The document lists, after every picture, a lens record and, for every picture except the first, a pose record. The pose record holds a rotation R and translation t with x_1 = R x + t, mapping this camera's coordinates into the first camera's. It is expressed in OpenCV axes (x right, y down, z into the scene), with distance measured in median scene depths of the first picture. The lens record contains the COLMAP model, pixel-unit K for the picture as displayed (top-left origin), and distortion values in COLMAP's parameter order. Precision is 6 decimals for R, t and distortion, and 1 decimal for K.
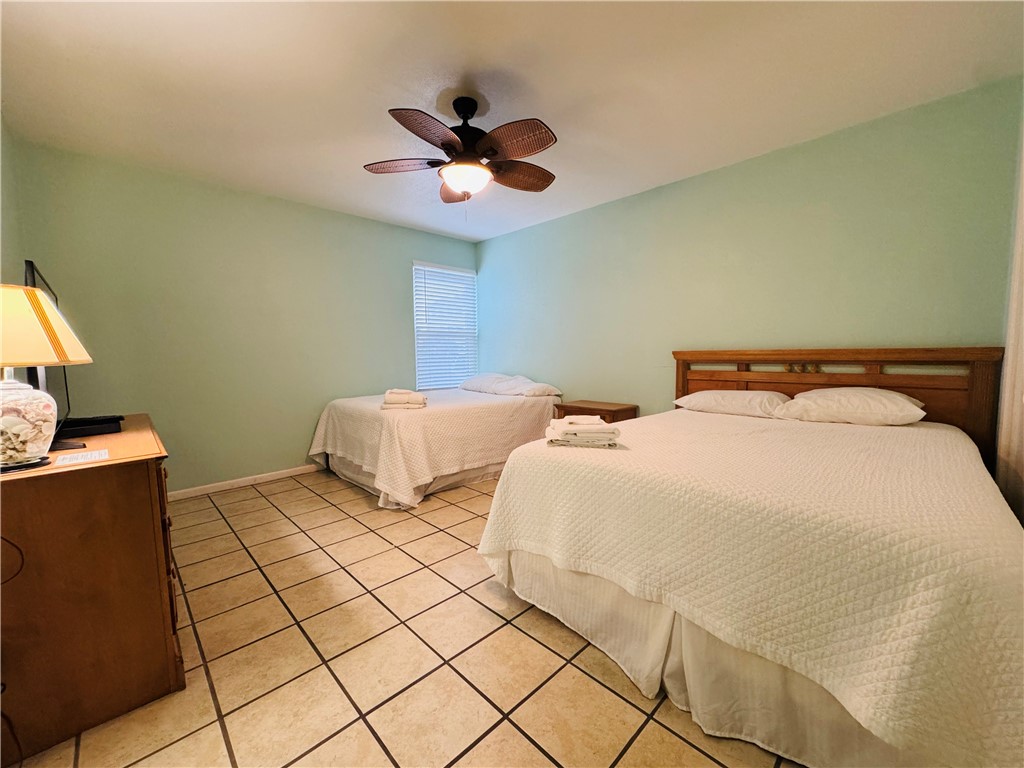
lens RADIAL K [[407.7, 0, 514.9], [0, 407.7, 381.4], [0, 0, 1]] dist [-0.002542, 0.000442]
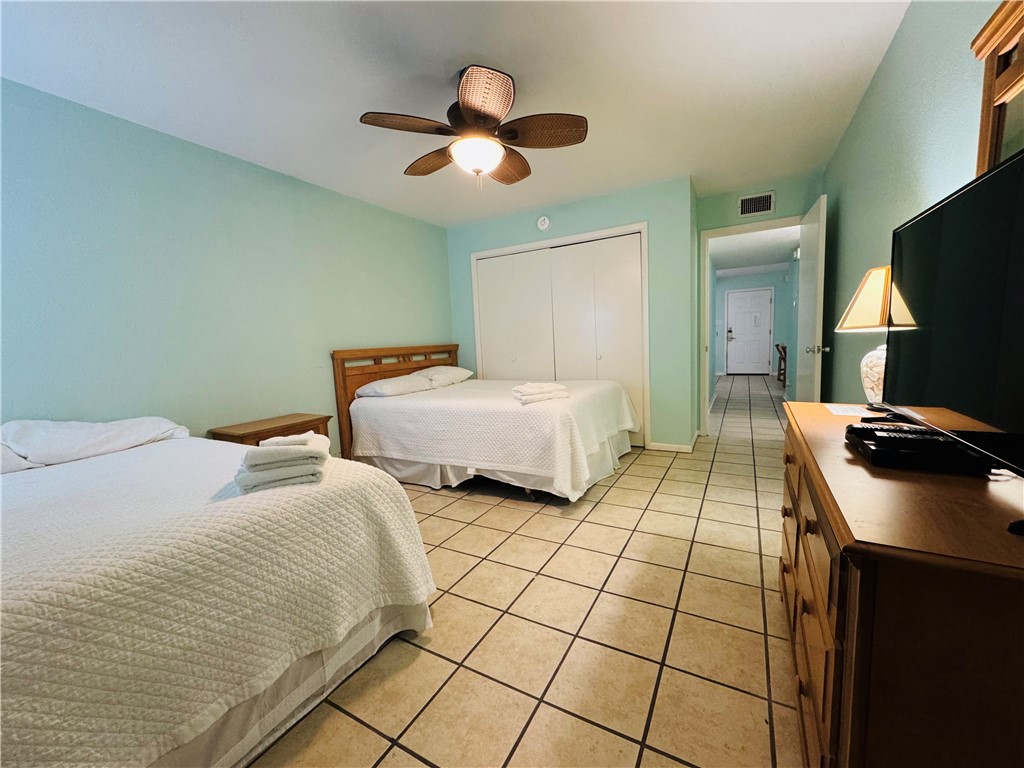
lens RADIAL K [[407.7, 0, 511.7], [0, 407.7, 385.8], [0, 0, 1]] dist [-0.002542, 0.000442]
pose [[-0.273844, -0.078298, 0.958582, -0.965999], [0.118536, 0.986334, 0.114427, -0.066242], [-0.954442, 0.144962, -0.260821, 1.123386]]
